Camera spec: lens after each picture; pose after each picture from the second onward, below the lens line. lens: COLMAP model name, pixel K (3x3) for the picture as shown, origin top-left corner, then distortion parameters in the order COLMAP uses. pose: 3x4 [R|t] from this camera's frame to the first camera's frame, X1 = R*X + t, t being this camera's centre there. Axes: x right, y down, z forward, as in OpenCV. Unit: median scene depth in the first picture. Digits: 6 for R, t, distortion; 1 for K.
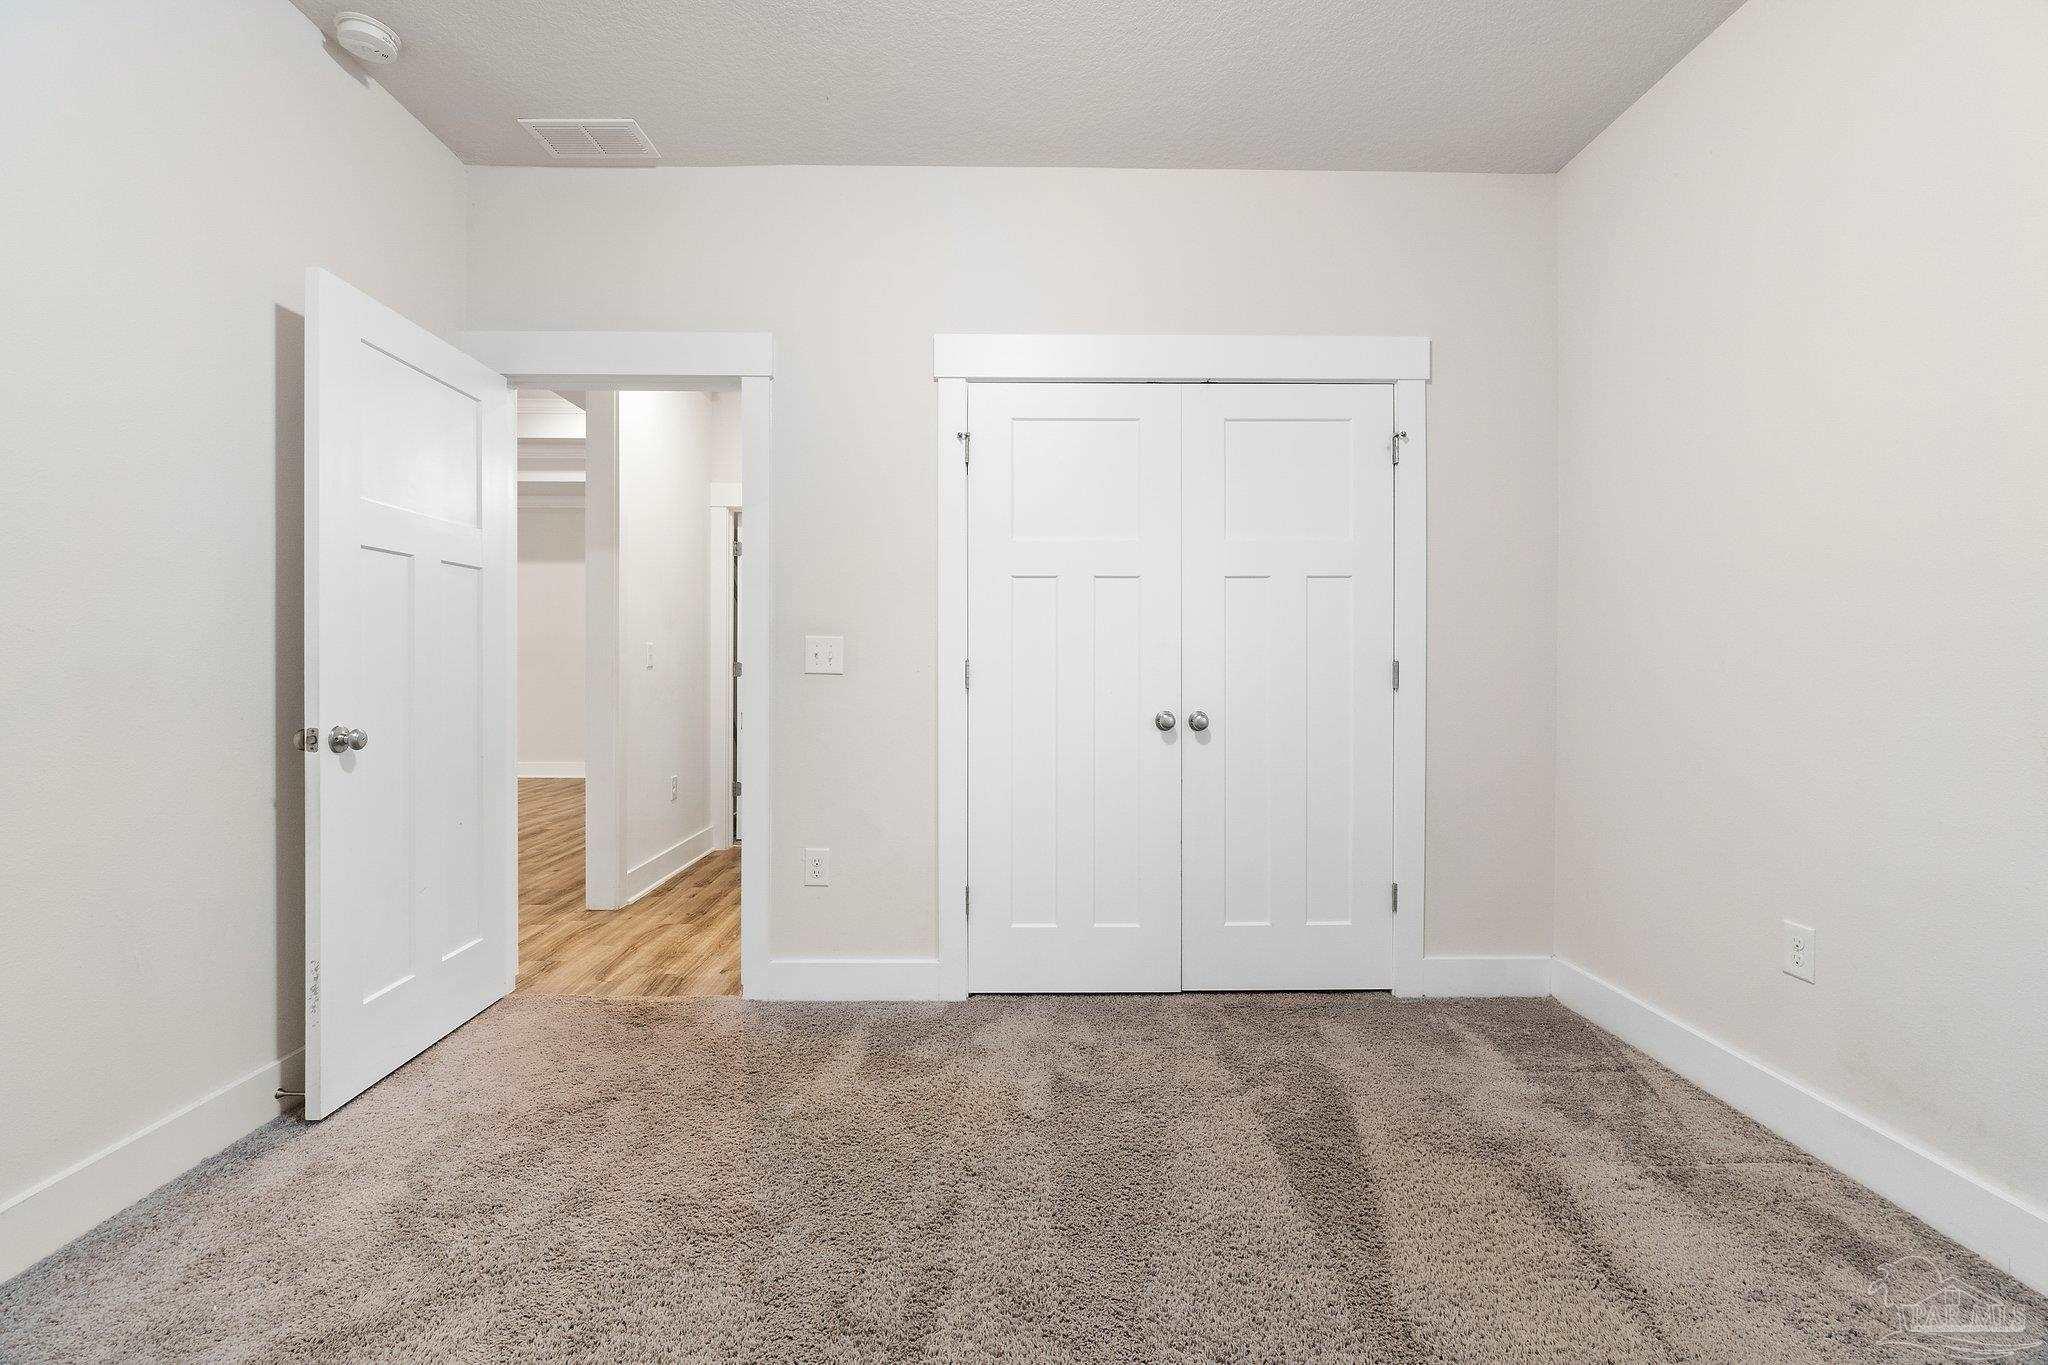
lens RADIAL K [[877.2, 0, 1018.7], [0, 877.2, 679.7], [0, 0, 1]] dist [-0.008878, 0.003261]
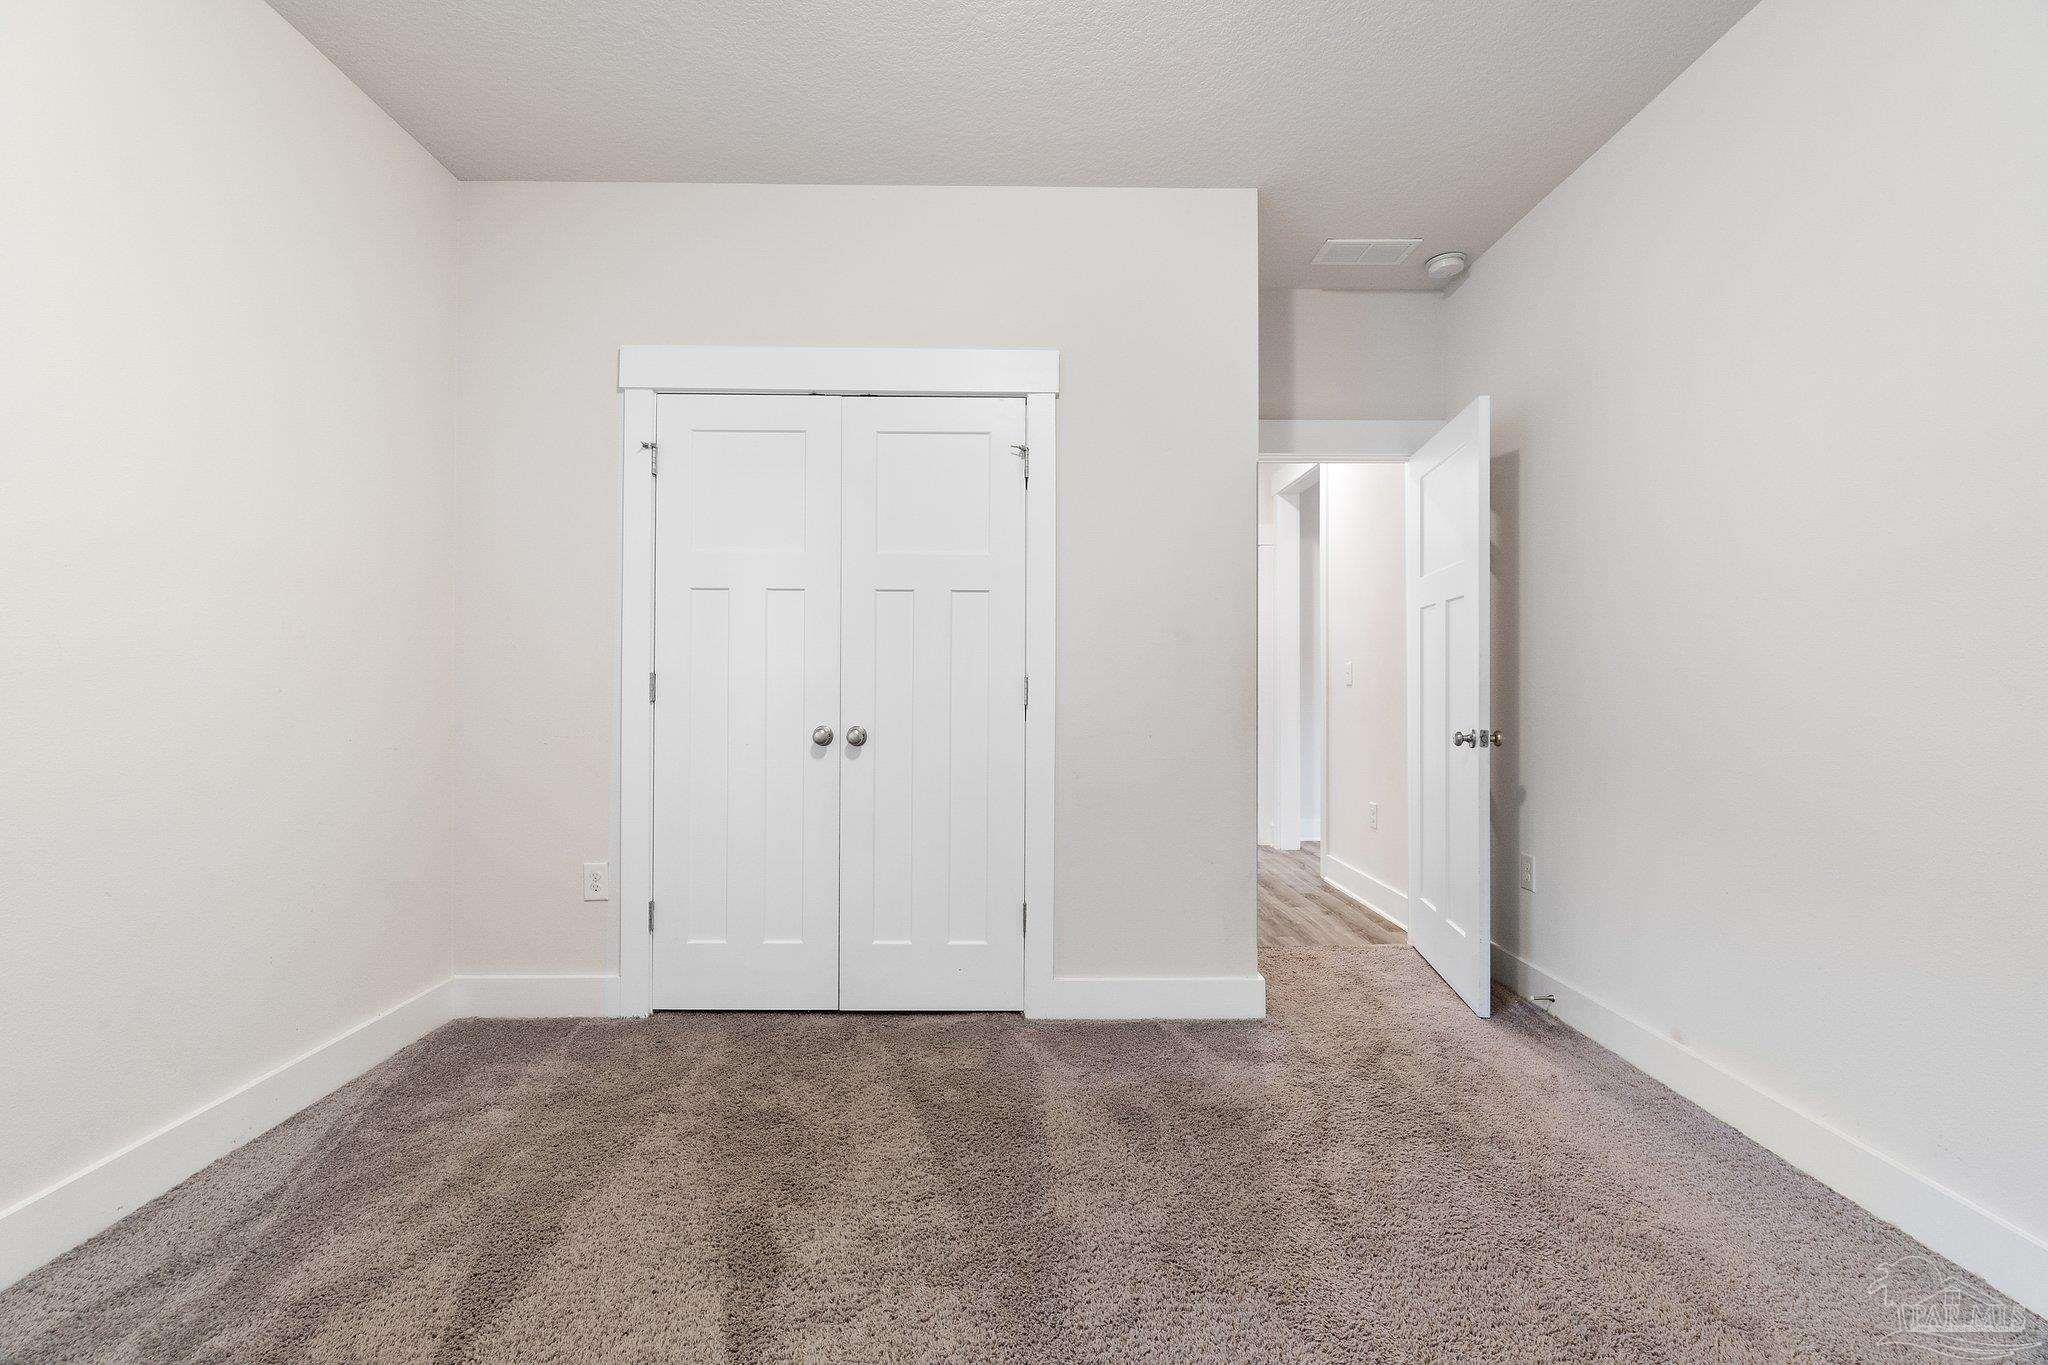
lens RADIAL K [[877.2, 0, 1028.5], [0, 877.2, 687.4], [0, 0, 1]] dist [-0.008878, 0.003261]
pose [[0.999920, 0.010099, 0.007567, 0.386228], [-0.010039, 0.999918, -0.007977, -0.002295], [-0.007647, 0.007900, 0.999940, 0.009124]]
